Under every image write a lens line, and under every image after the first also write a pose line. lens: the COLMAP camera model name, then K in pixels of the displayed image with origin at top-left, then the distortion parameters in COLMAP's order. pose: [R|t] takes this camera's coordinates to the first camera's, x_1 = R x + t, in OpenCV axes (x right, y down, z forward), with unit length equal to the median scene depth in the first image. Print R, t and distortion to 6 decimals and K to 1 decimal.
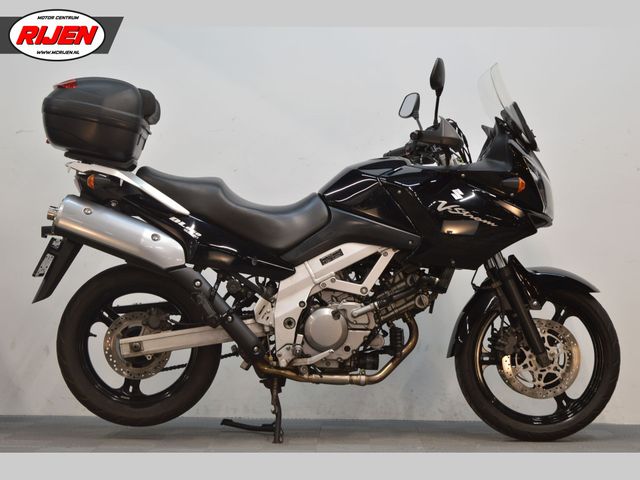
lens RADIAL K [[1469.2, 0, 320.0], [0, 1469.2, 240.0], [0, 0, 1]] dist [0.049203, 0.161047]
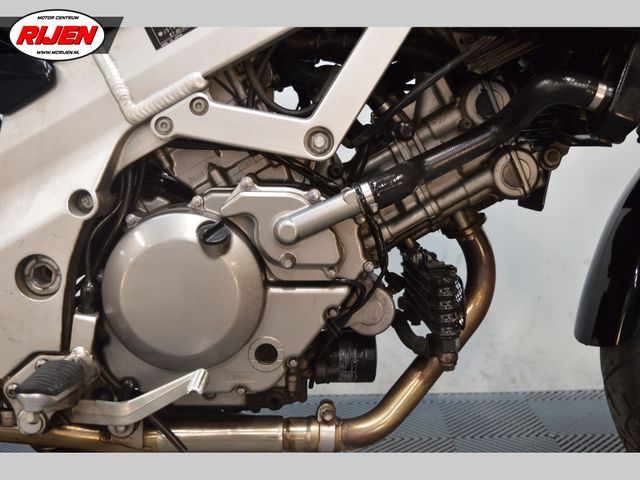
lens RADIAL K [[769.5, 0, 320.0], [0, 769.5, 240.0], [0, 0, 1]] dist [-0.007287, -0.011412]
pose [[0.999481, -0.031653, -0.006064, 0.030188], [0.032186, 0.989969, 0.137572, 0.032754], [0.001648, -0.137696, 0.990473, 0.856534]]
